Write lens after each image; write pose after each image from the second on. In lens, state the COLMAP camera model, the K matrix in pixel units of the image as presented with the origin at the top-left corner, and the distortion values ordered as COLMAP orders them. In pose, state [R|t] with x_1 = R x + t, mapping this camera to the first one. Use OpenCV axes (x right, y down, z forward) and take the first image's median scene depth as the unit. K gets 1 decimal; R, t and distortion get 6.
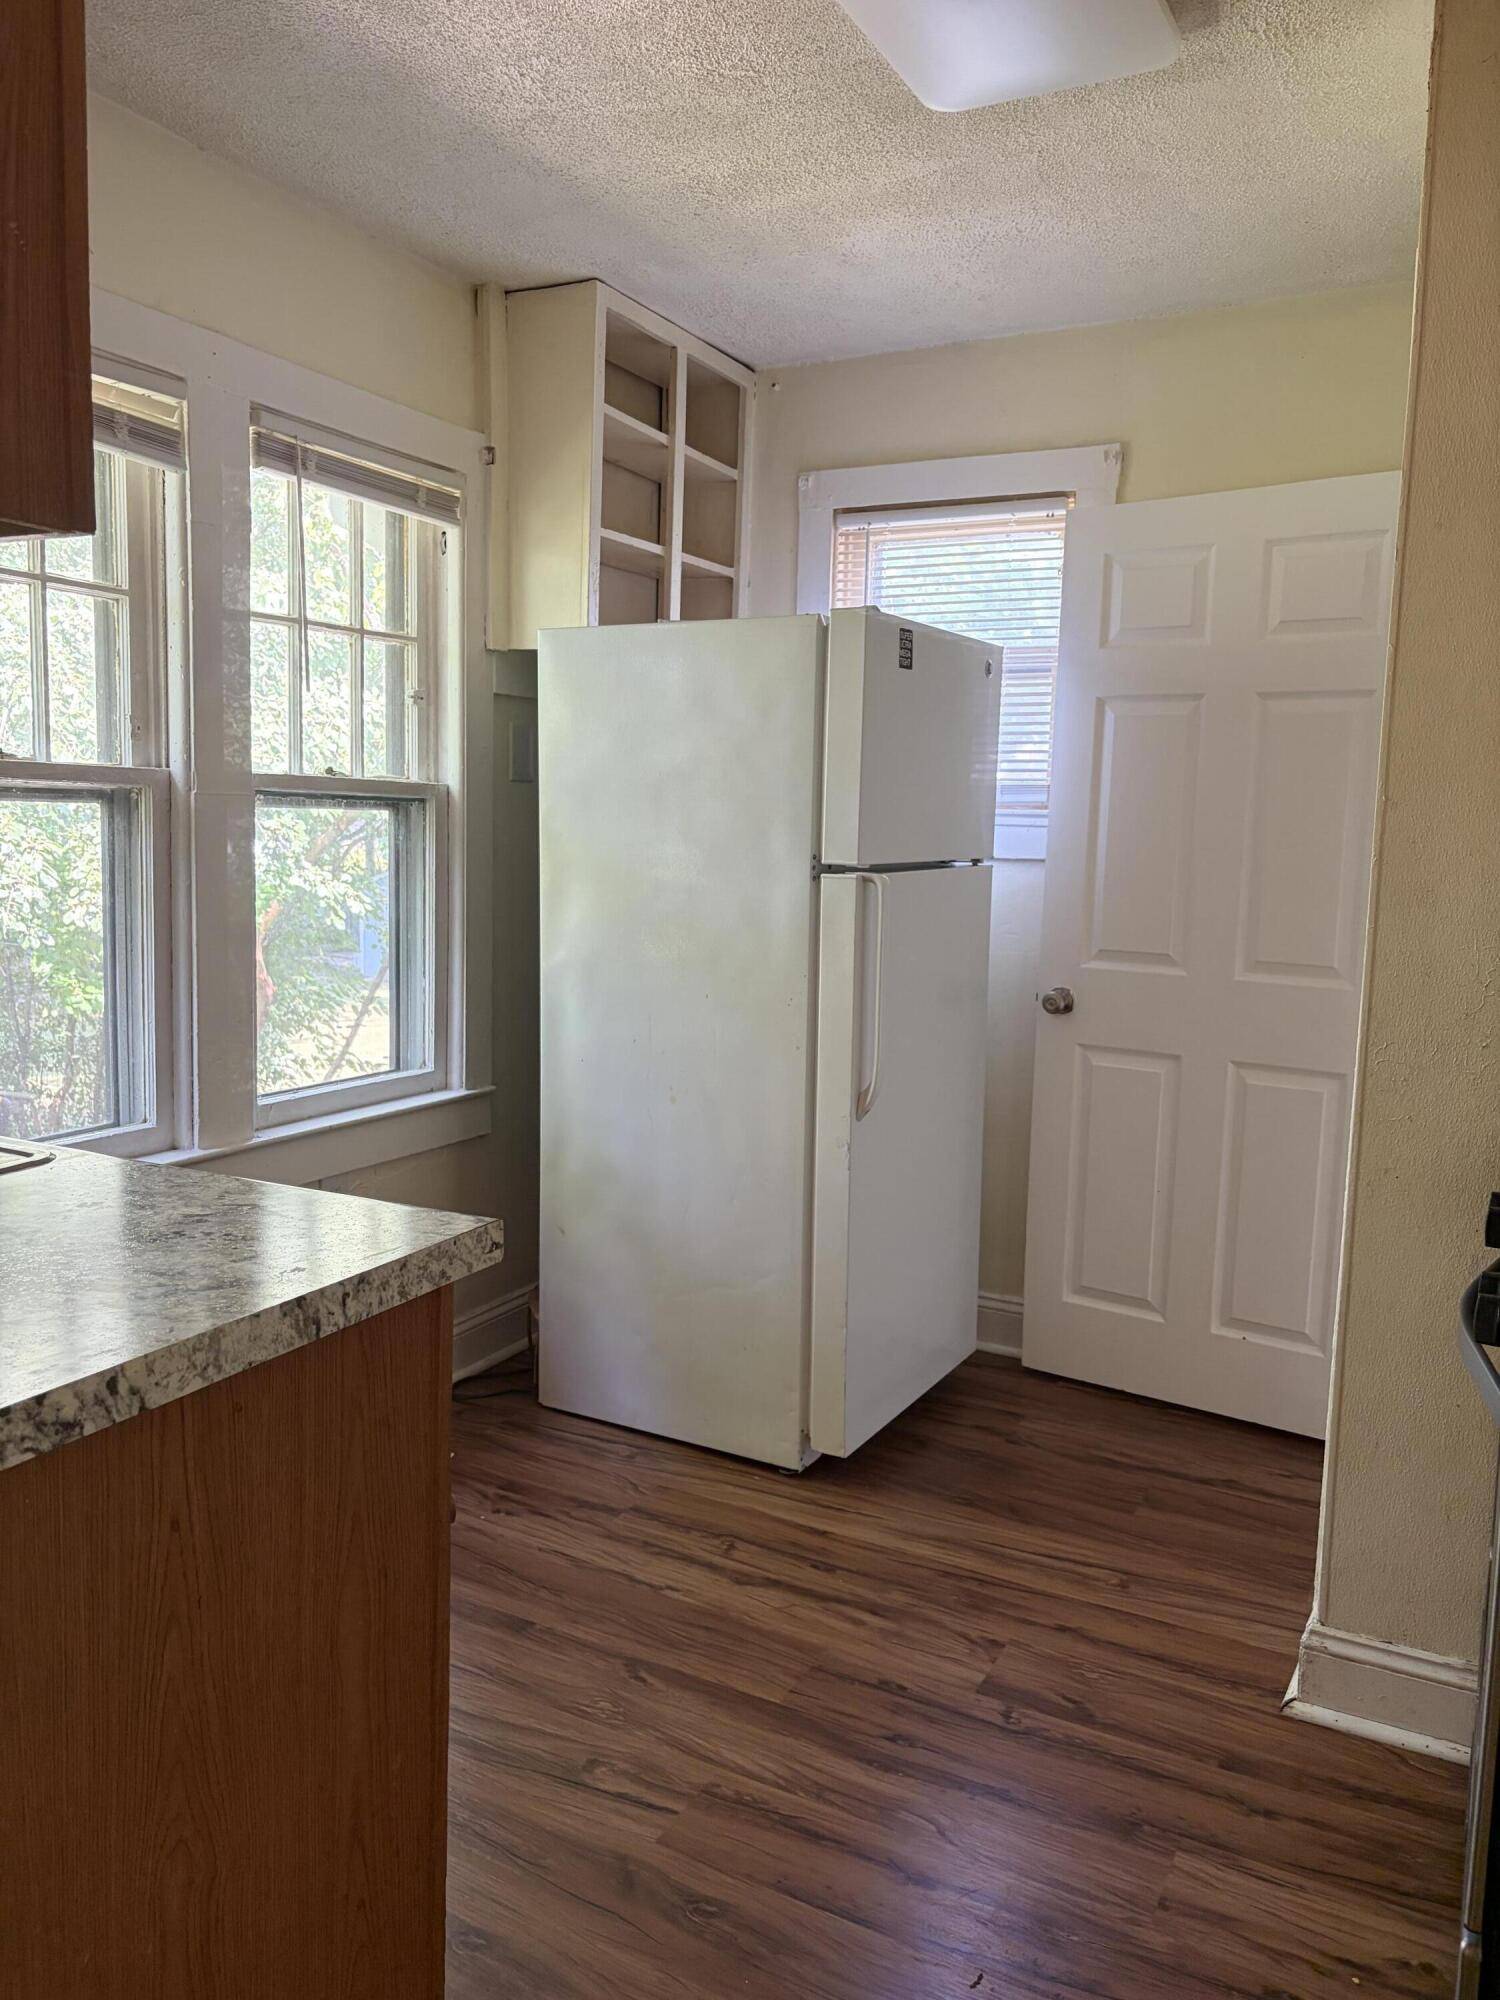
lens RADIAL K [[1493.9, 0, 750.0], [0, 1493.9, 1000.0], [0, 0, 1]] dist [0.008840, -0.030481]
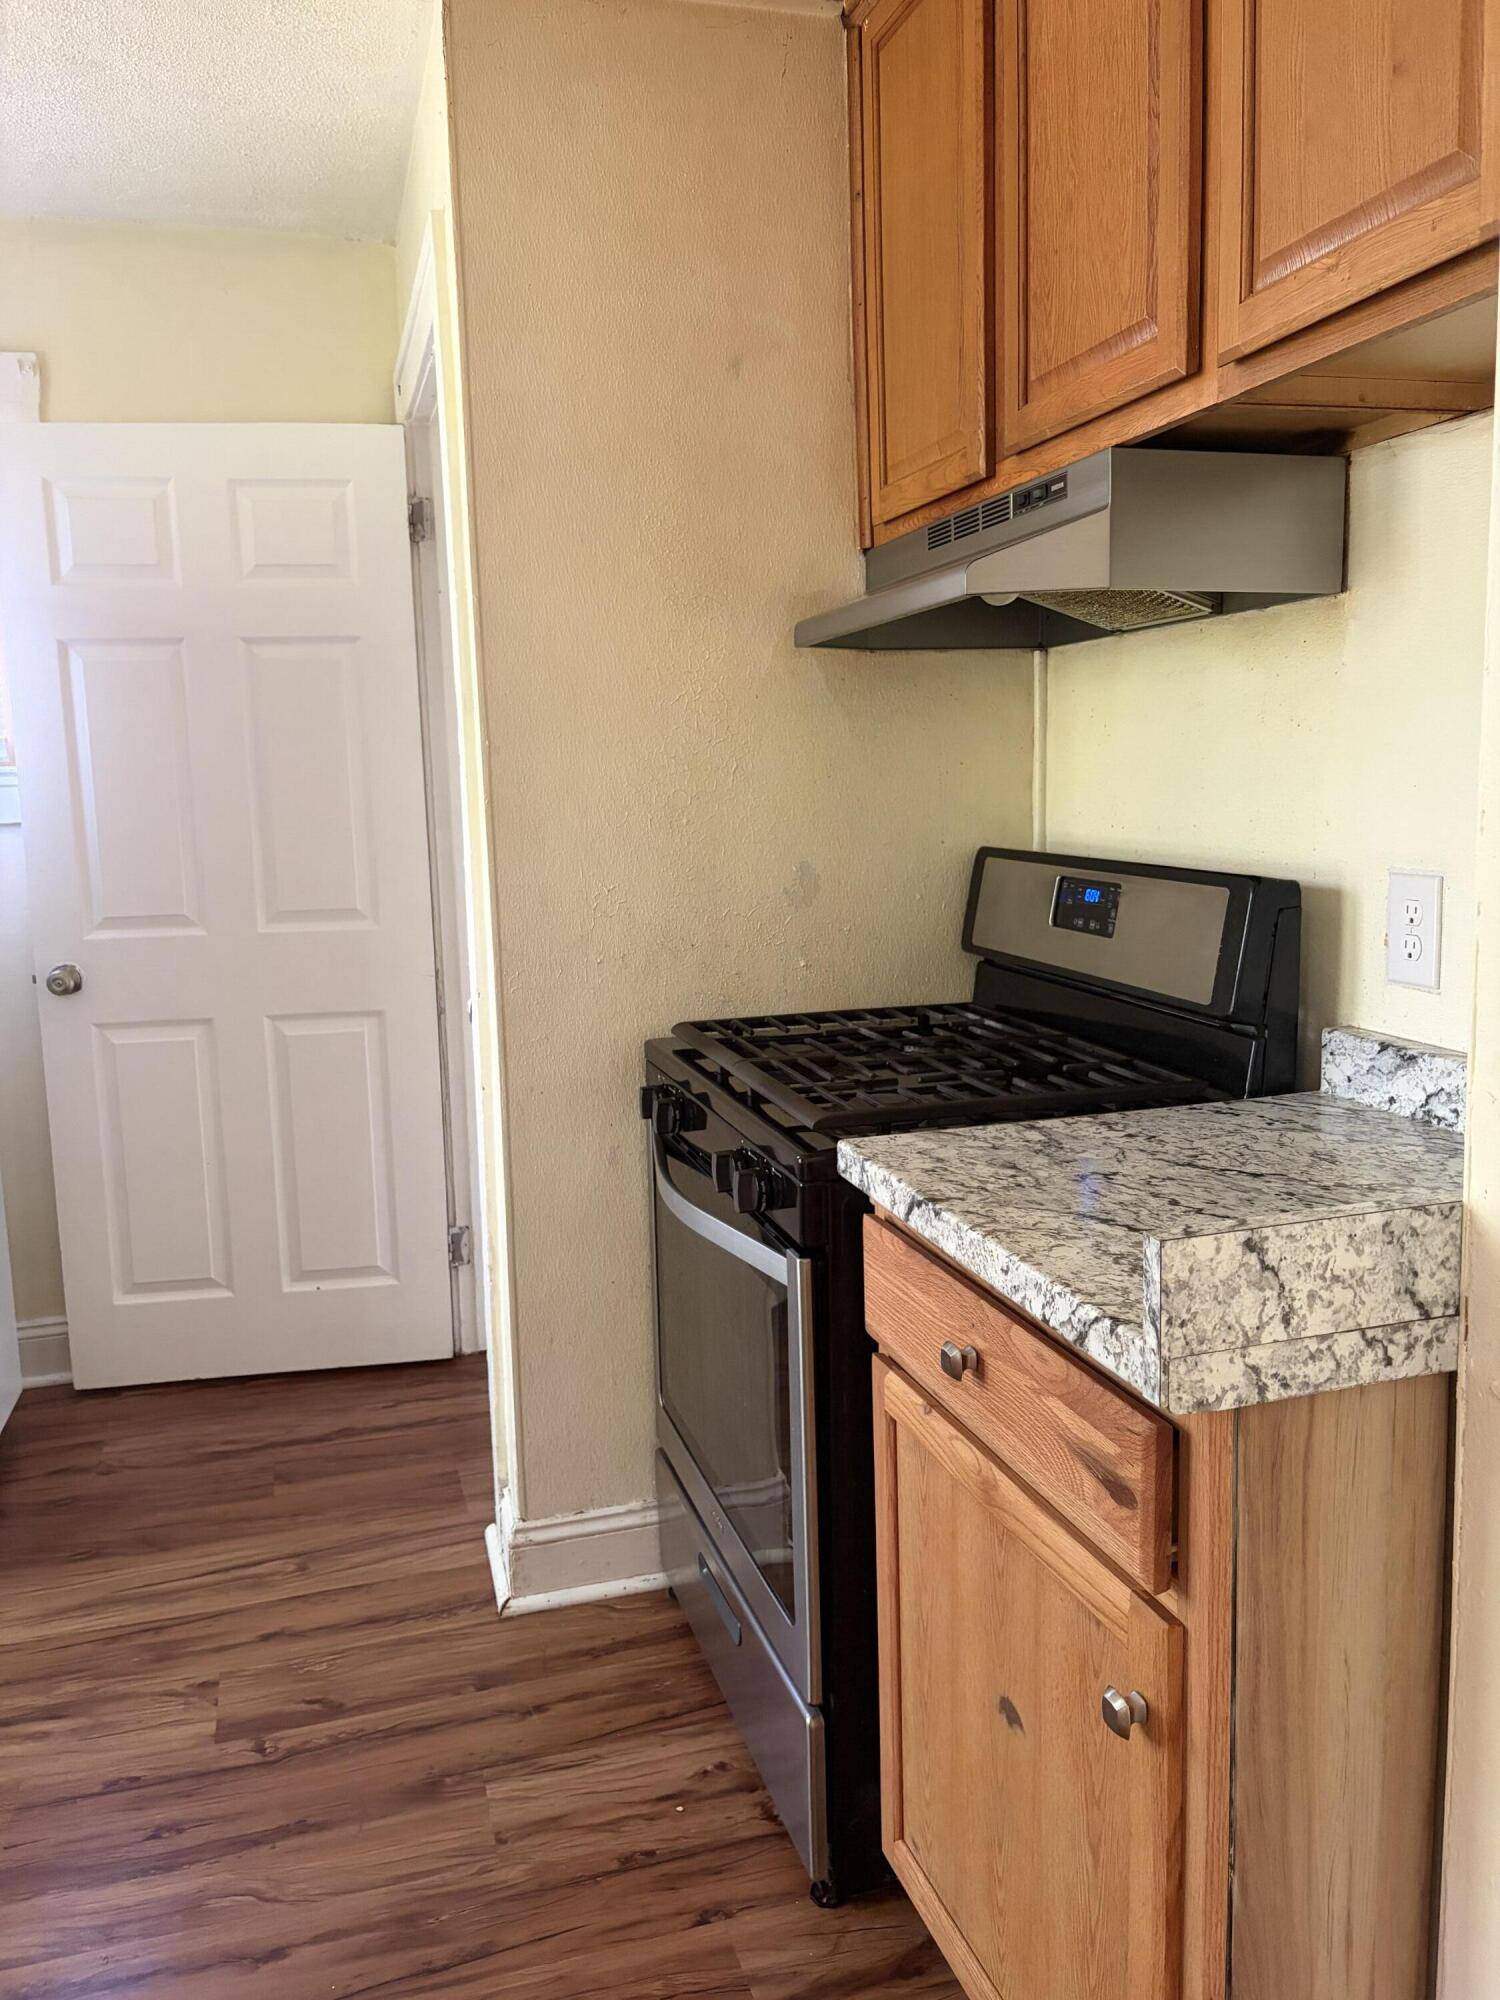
lens RADIAL K [[1491.5, 0, 752.0], [0, 1491.5, 983.6], [0, 0, 1]] dist [-0.003358, -0.000011]
pose [[0.702007, -0.141145, 0.698043, -0.163134], [0.122743, 0.989475, 0.076632, -0.019392], [-0.701513, 0.031884, 0.711943, 0.098741]]
